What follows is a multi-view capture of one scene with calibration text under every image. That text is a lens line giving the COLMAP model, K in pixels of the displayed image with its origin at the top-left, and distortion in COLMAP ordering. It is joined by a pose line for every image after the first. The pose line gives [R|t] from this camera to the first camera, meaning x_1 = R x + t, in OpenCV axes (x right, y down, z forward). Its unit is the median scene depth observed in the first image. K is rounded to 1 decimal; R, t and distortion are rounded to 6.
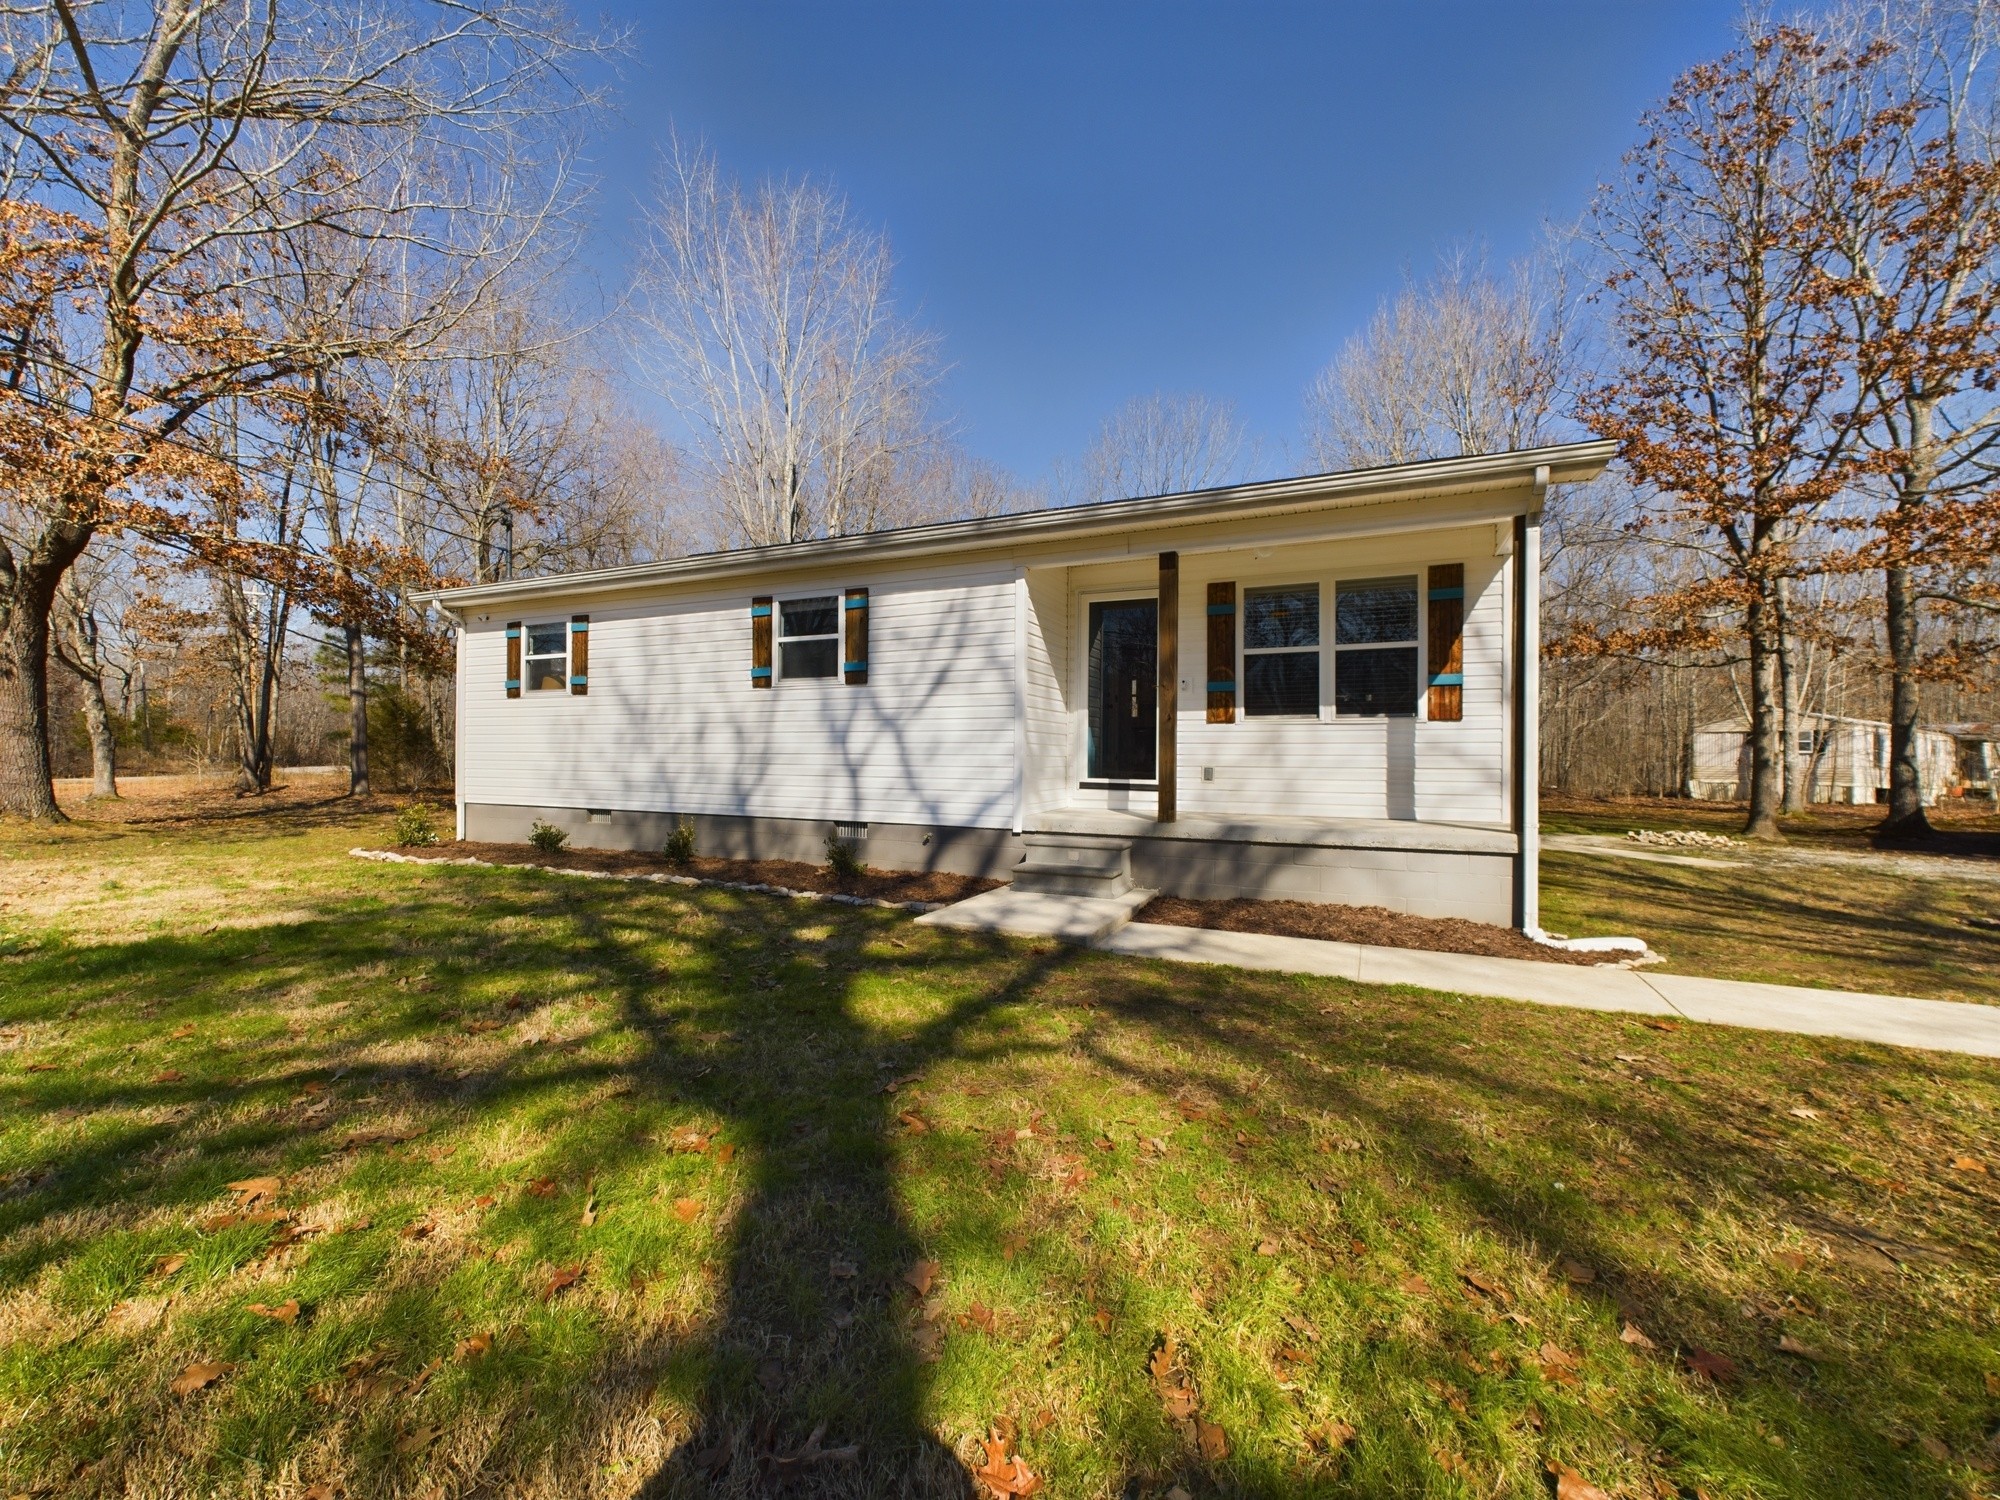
lens RADIAL K [[812.6, 0, 996.4], [0, 812.6, 716.0], [0, 0, 1]] dist [0.000346, 0.000058]
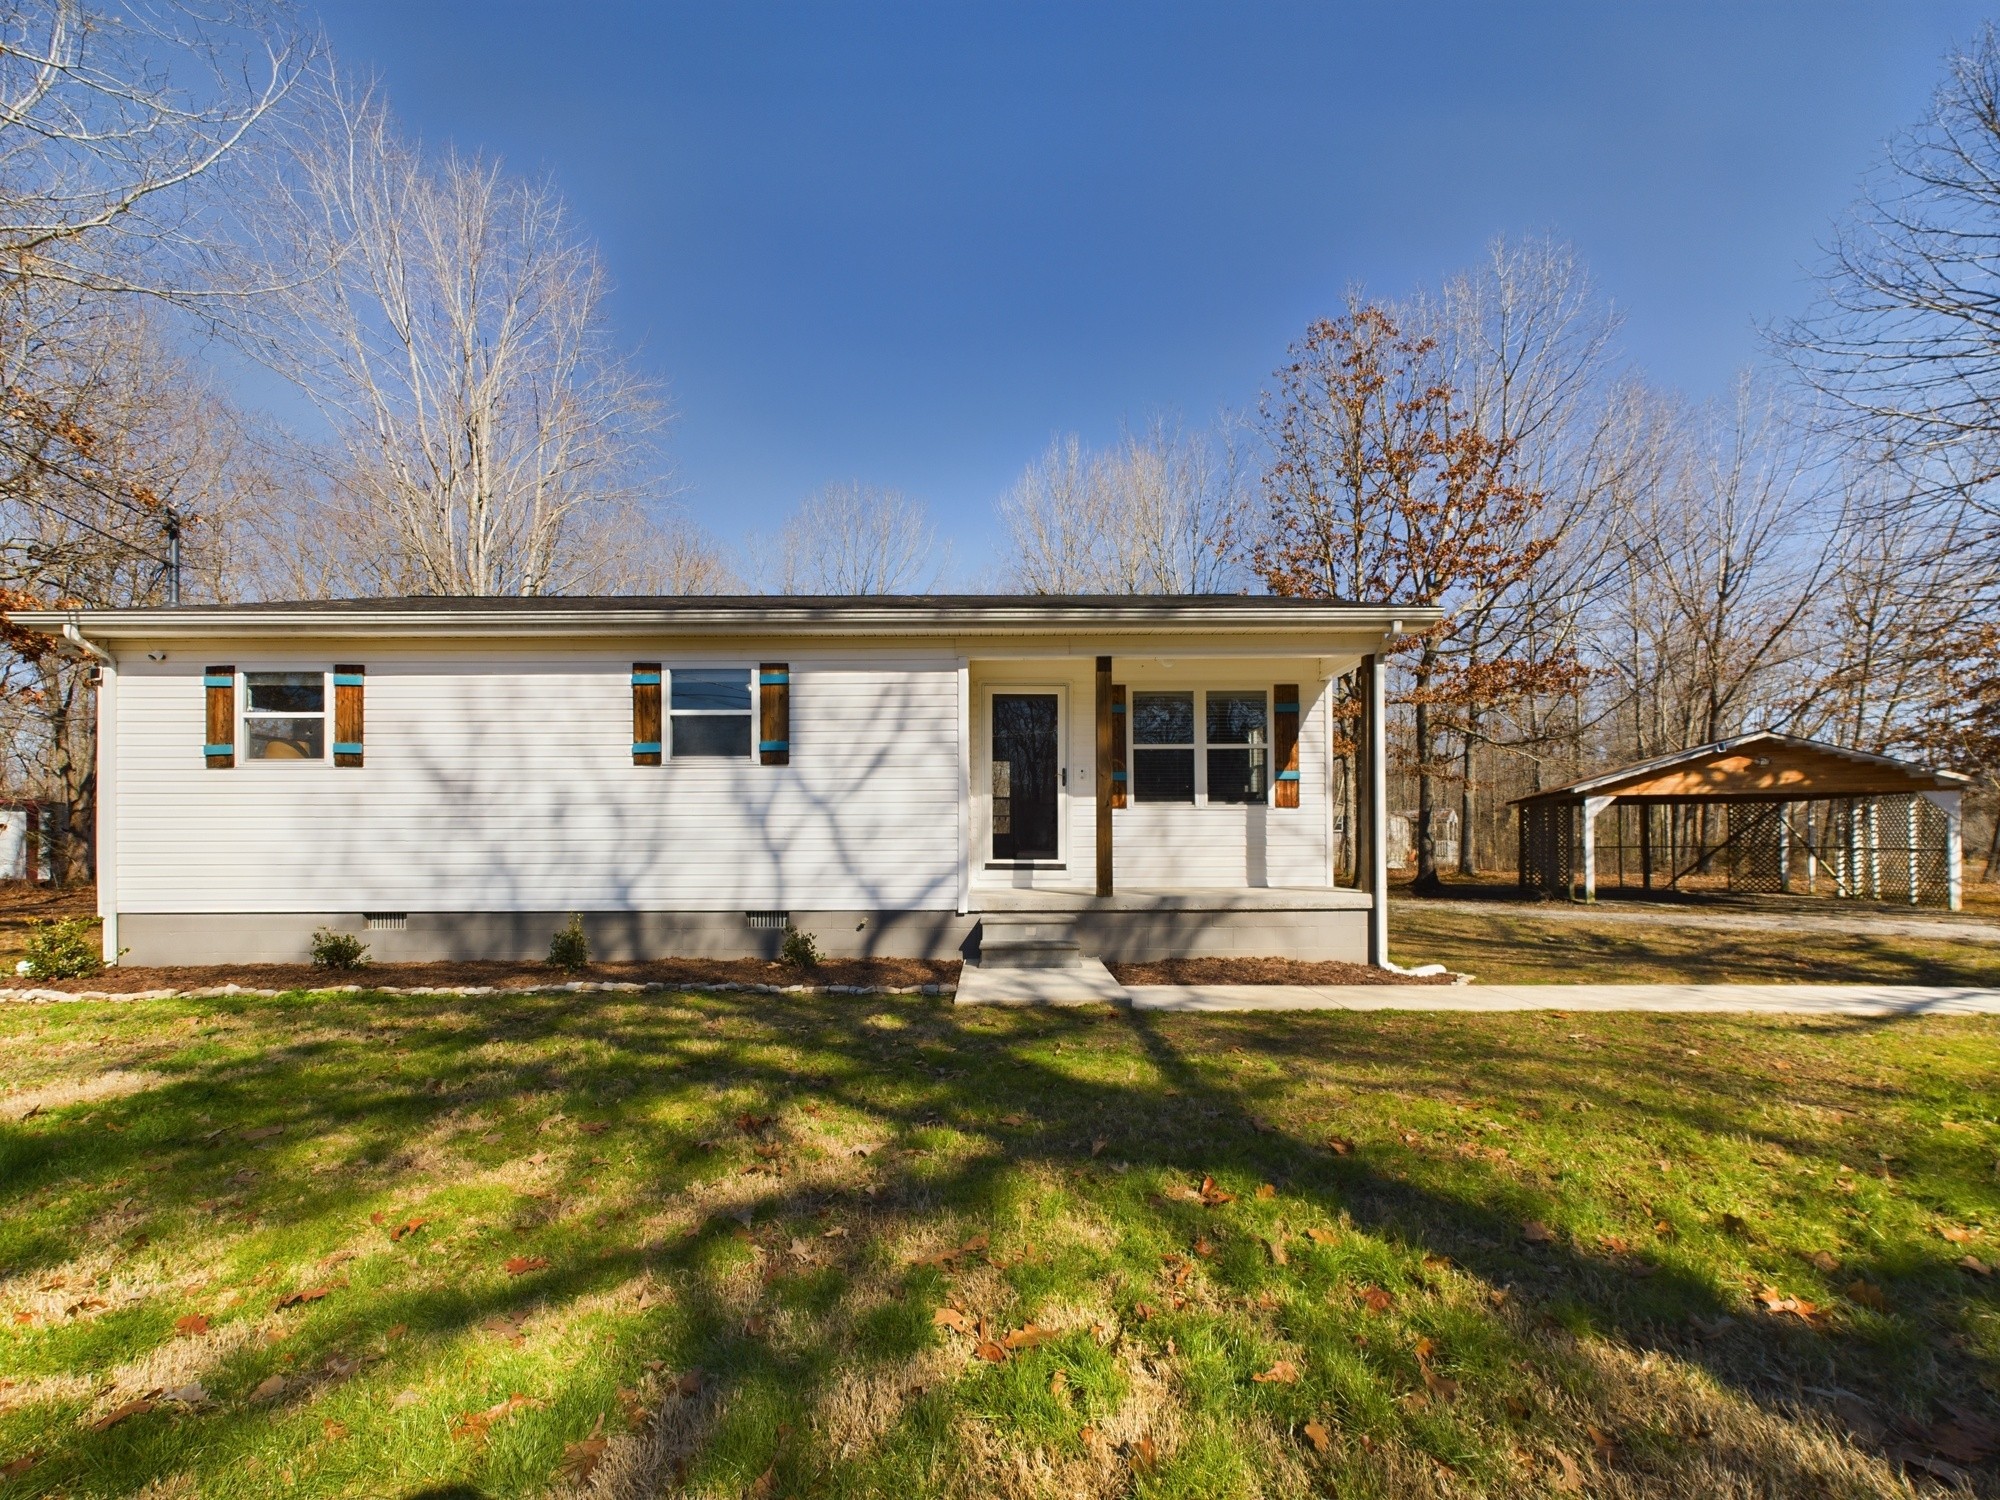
lens RADIAL K [[806.1, 0, 993.1], [0, 806.1, 796.1], [0, 0, 1]] dist [0.001677, 0.000086]
pose [[0.907092, 0.012297, 0.420753, -0.335763], [-0.010951, 0.999924, -0.005613, -0.000085], [-0.420790, 0.000484, 0.907158, 0.043720]]
